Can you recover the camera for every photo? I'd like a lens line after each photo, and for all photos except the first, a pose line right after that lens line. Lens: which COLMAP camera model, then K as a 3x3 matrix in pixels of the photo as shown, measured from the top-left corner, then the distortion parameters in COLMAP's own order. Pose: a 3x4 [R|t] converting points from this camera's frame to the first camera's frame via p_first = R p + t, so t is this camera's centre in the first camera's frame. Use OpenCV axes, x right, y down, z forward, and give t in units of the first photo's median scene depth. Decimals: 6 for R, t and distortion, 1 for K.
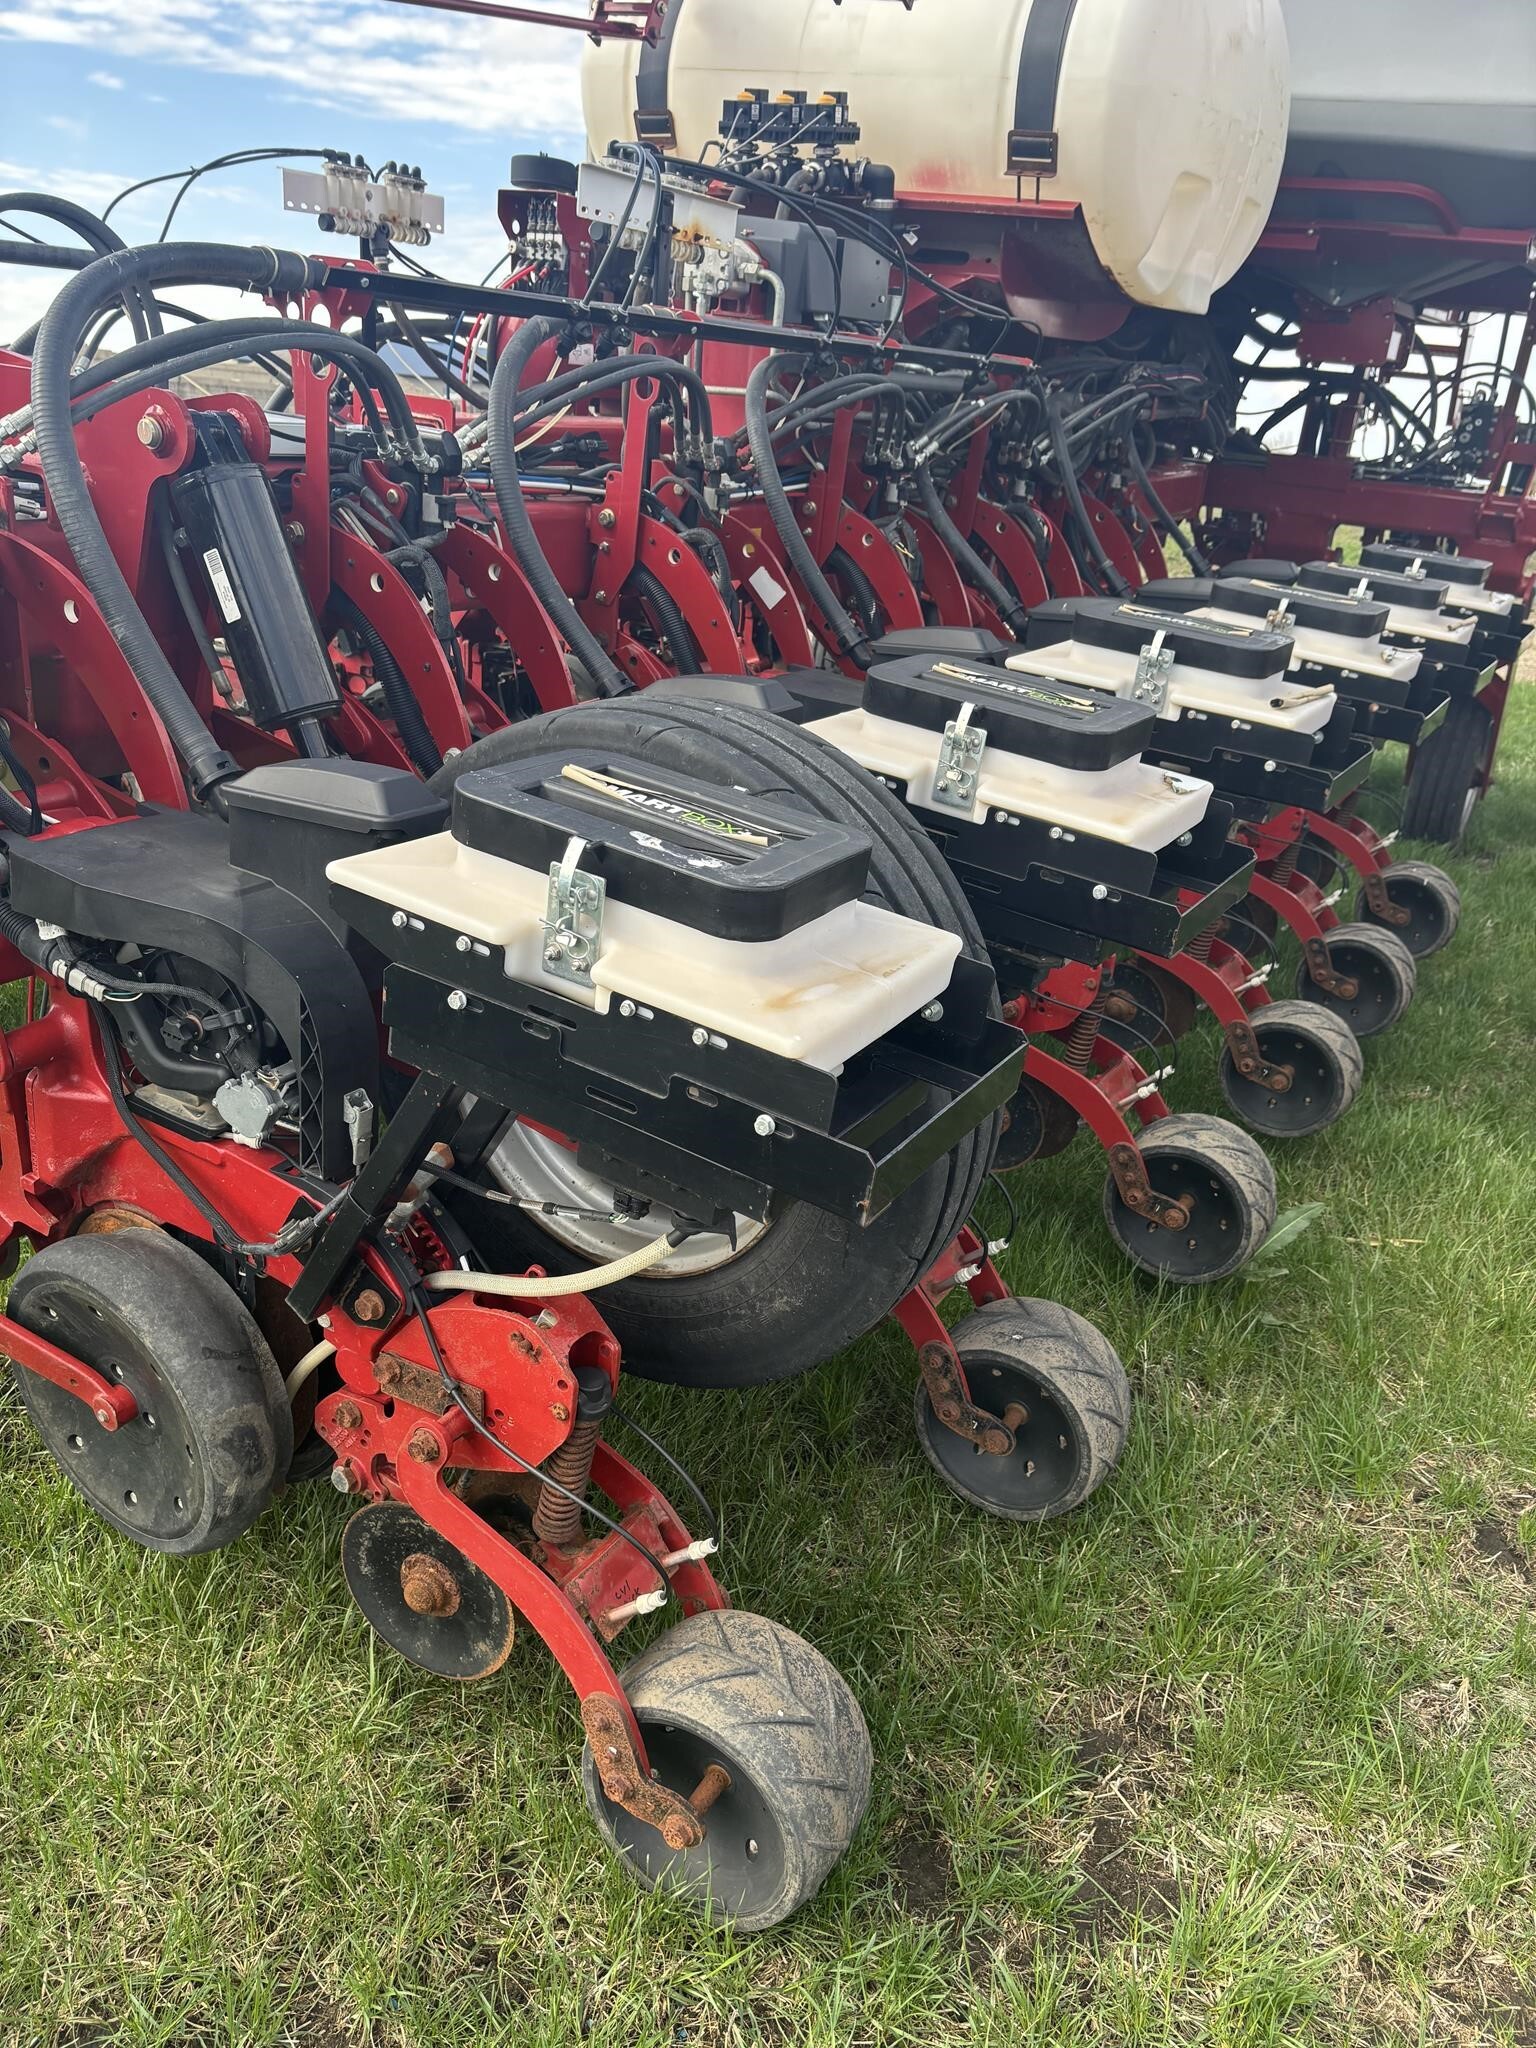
lens RADIAL K [[1550.1, 0, 779.4], [0, 1550.1, 1024.9], [0, 0, 1]] dist [0.030605, -0.007875]
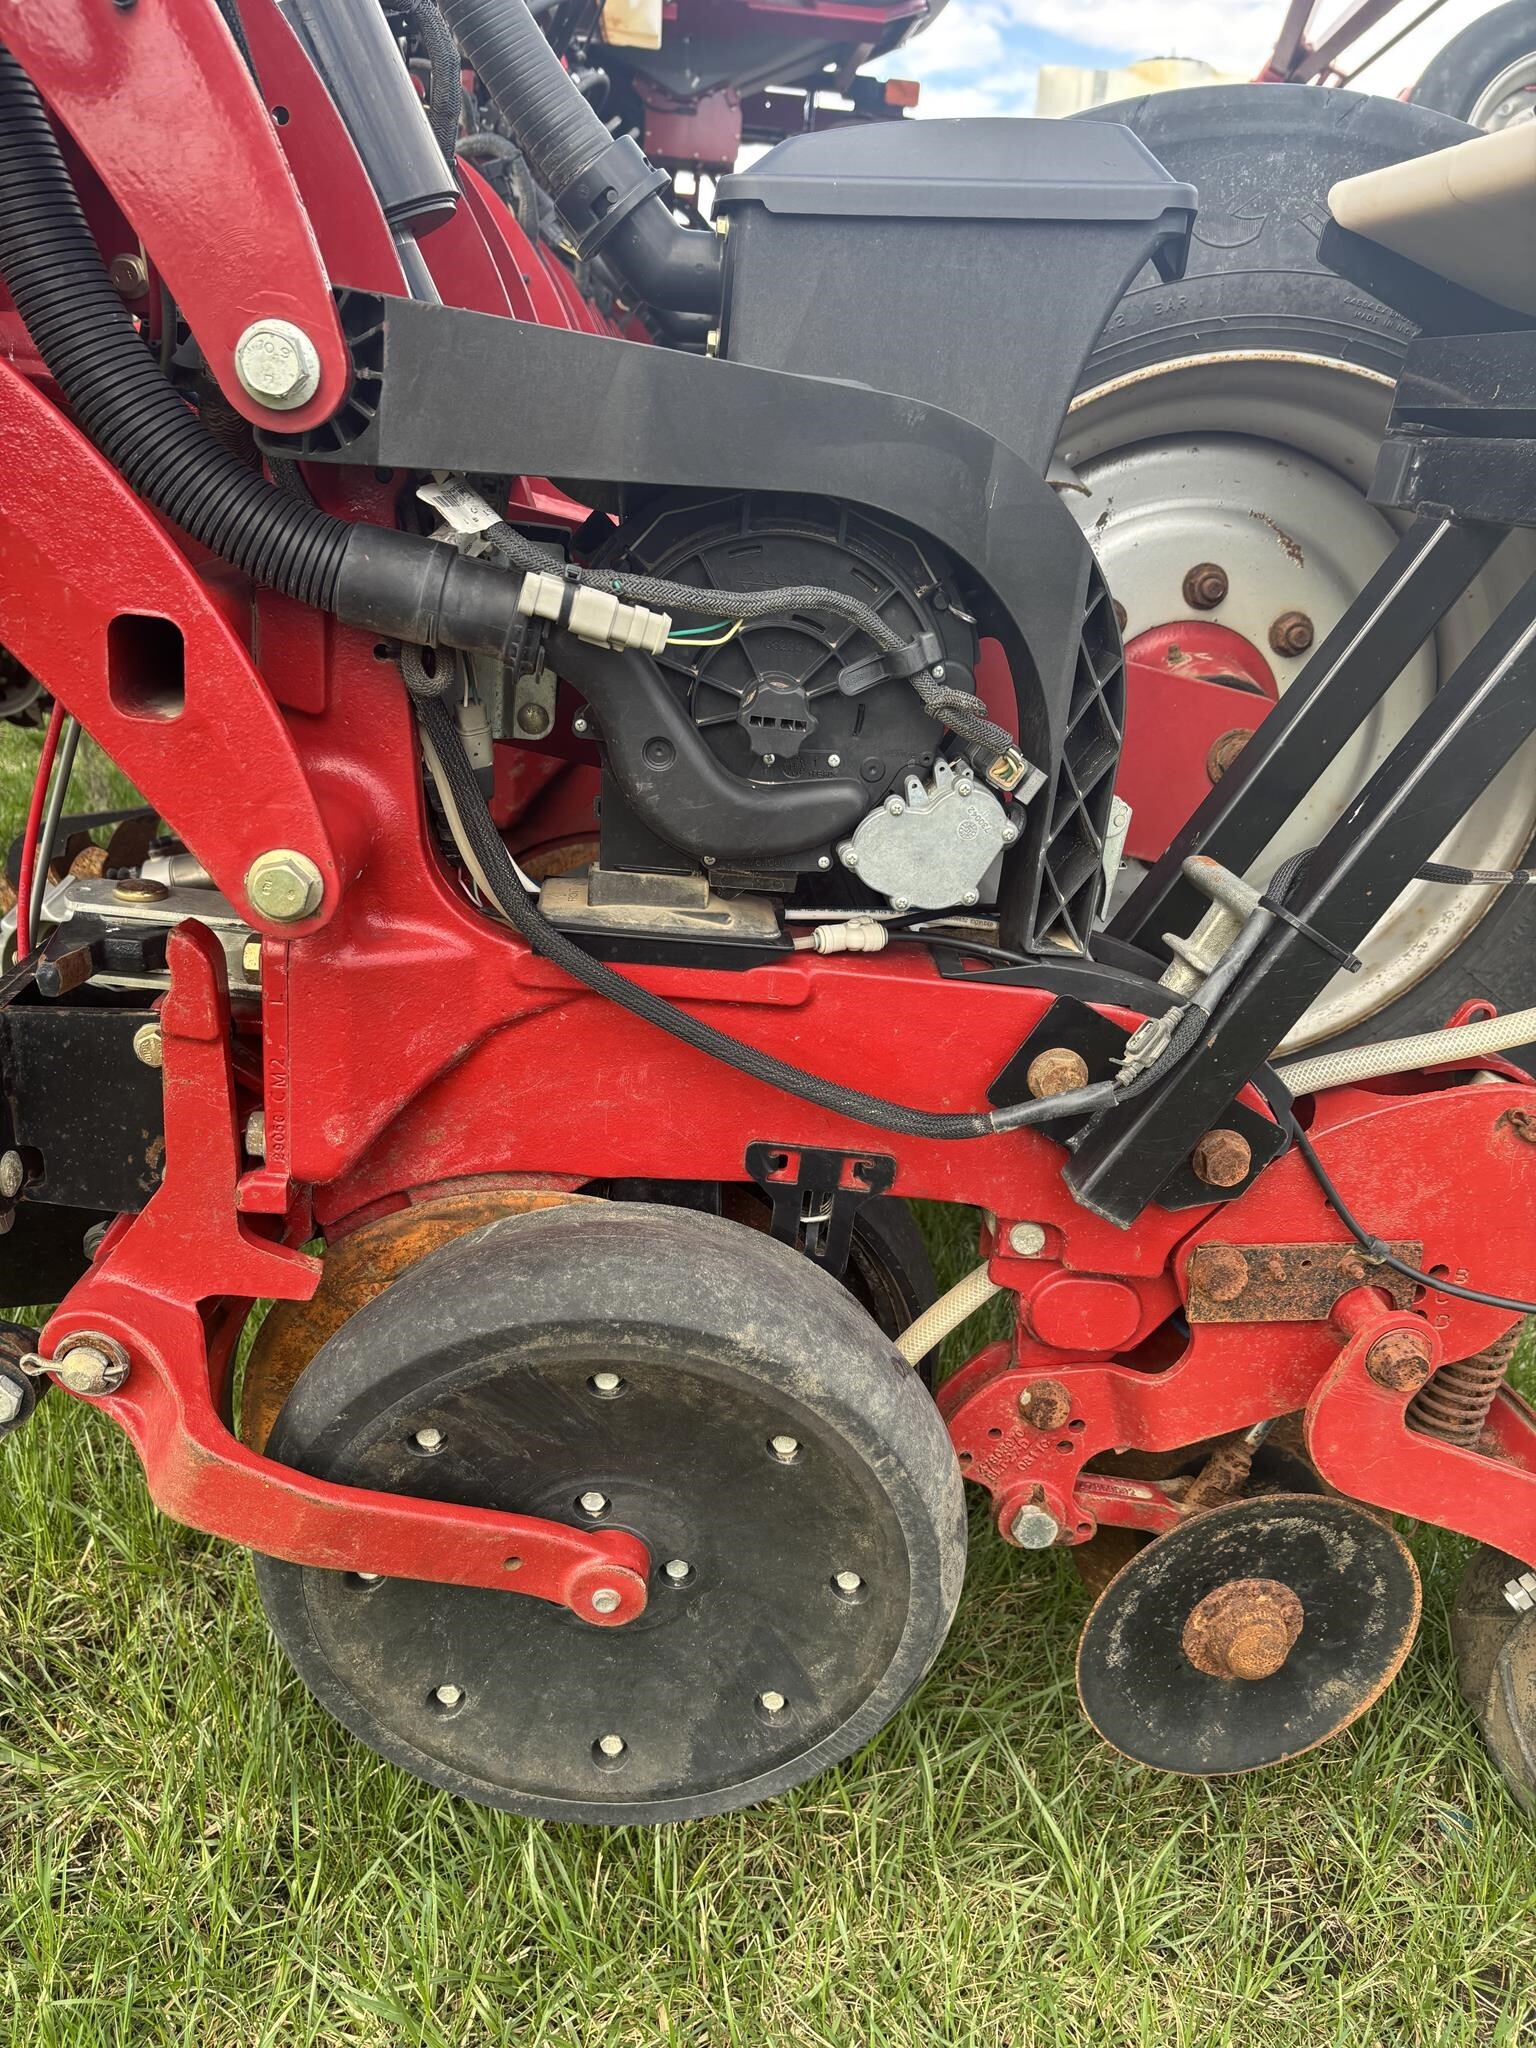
lens RADIAL K [[1539.6, 0, 766.8], [0, 1539.6, 1016.8], [0, 0, 1]] dist [0.029875, -0.003121]
pose [[0.835514, -0.230891, 0.498604, -0.494136], [0.221274, 0.971981, 0.079309, 0.042377], [-0.502946, 0.044064, 0.863194, 0.470647]]
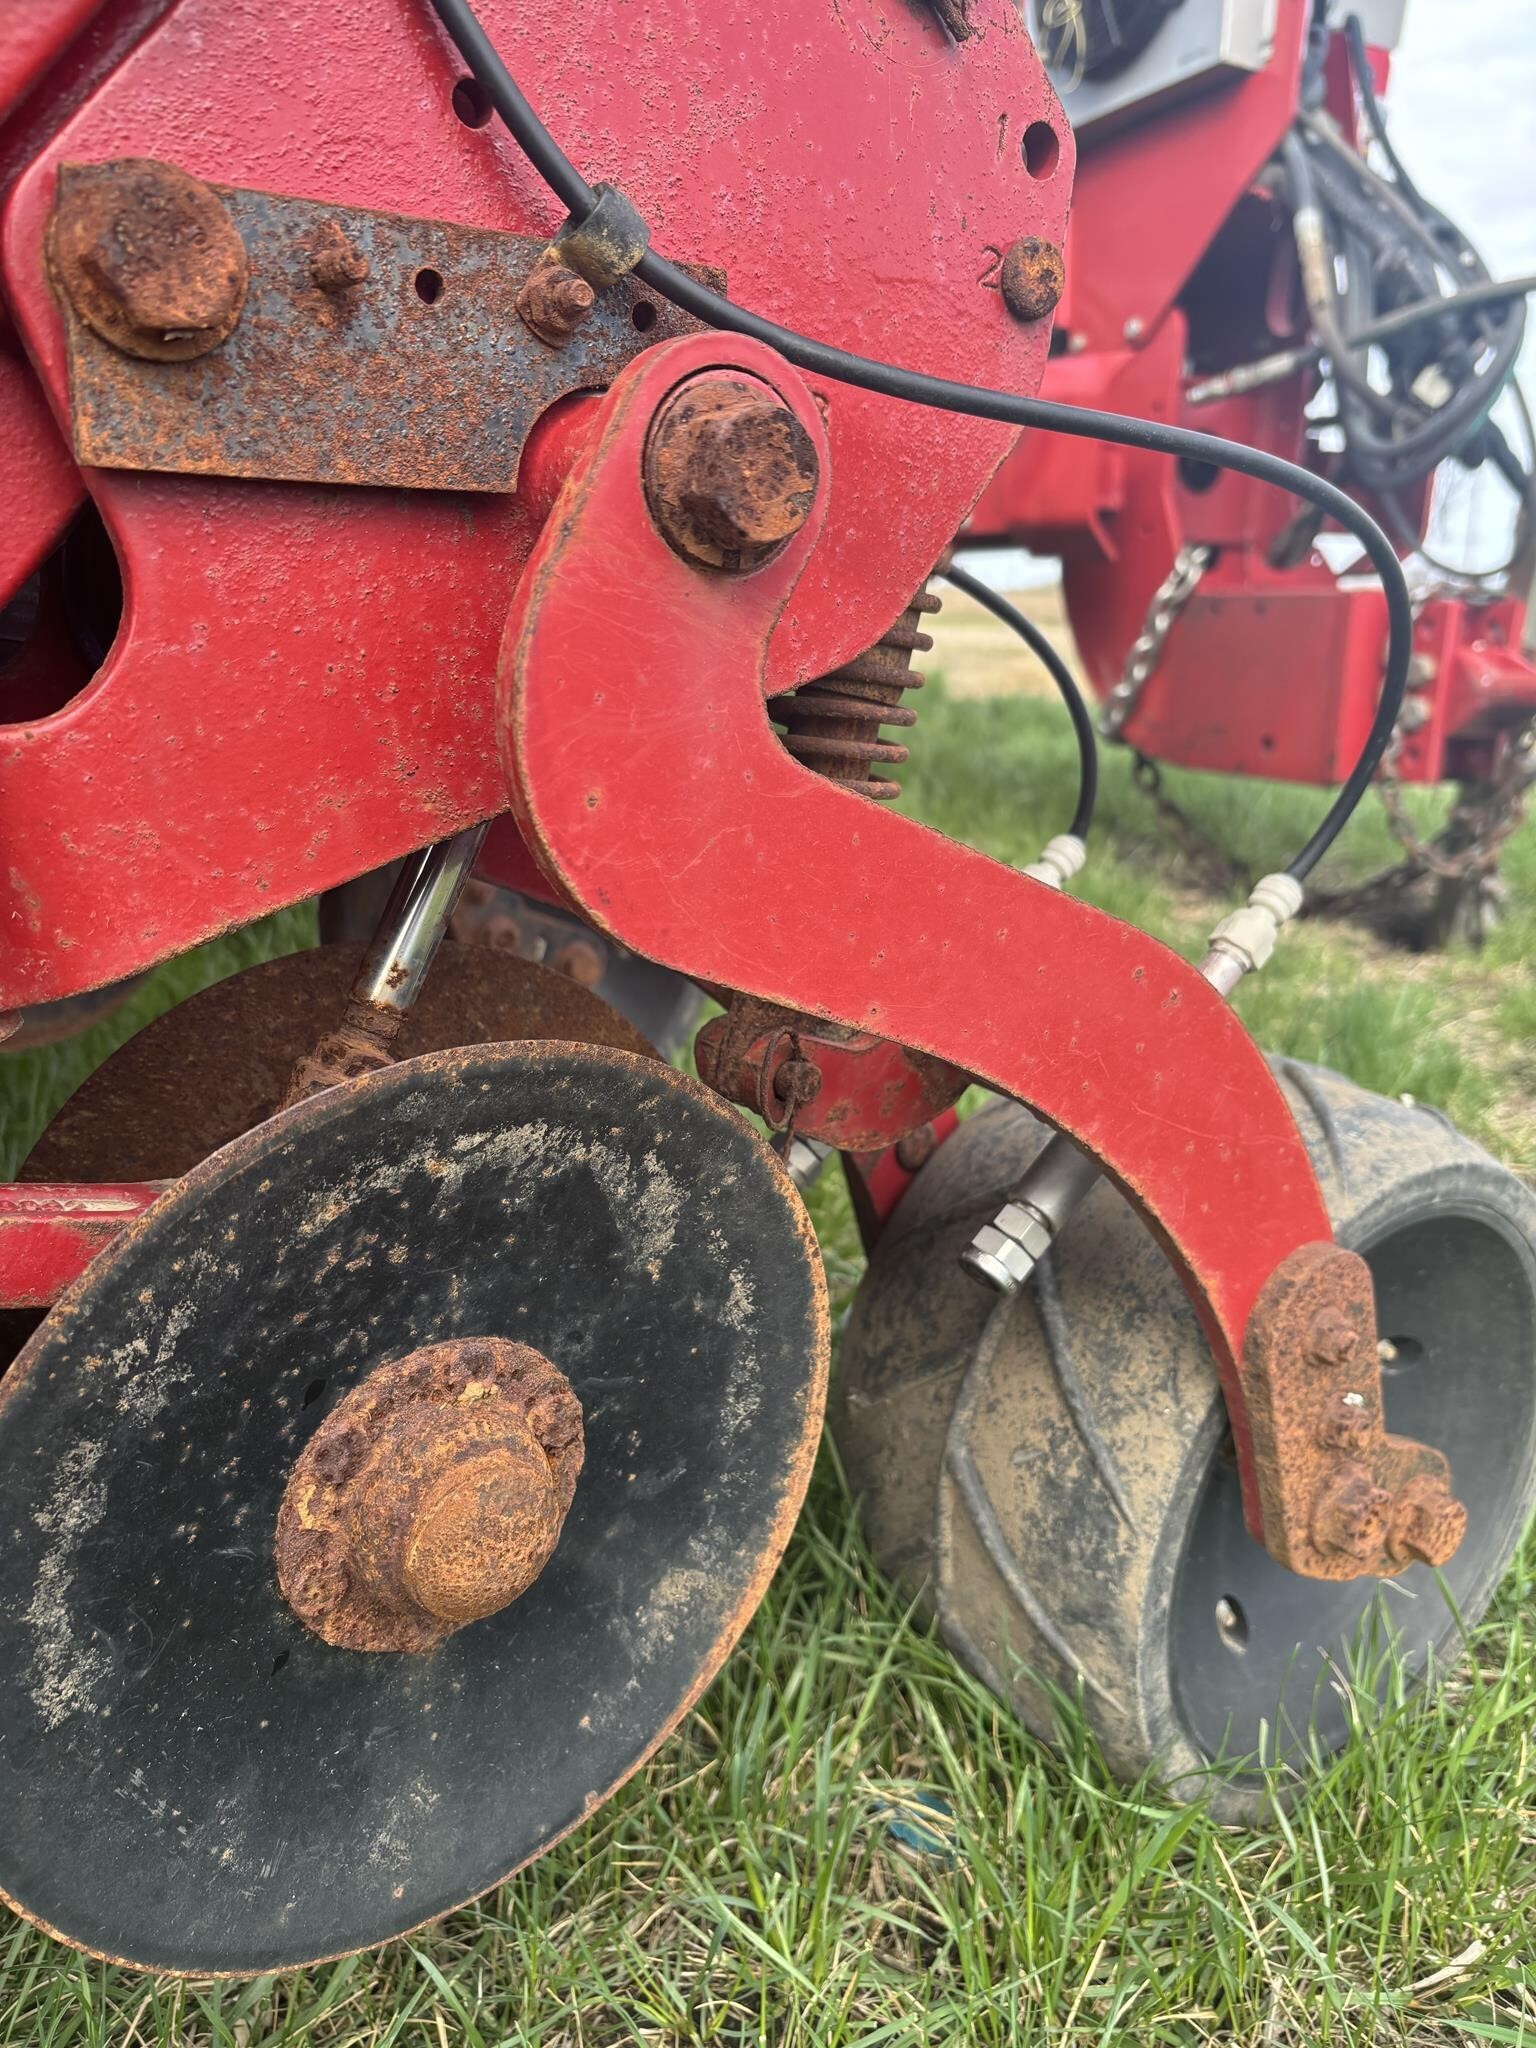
lens RADIAL K [[1610.4, 0, 779.2], [0, 1610.4, 1028.8], [0, 0, 1]] dist [0.006629, -0.001725]
pose [[0.431639, -0.286515, 0.855334, -0.304349], [0.306427, 0.938401, 0.159704, 0.226061], [-0.848404, 0.193163, 0.492847, 0.681185]]
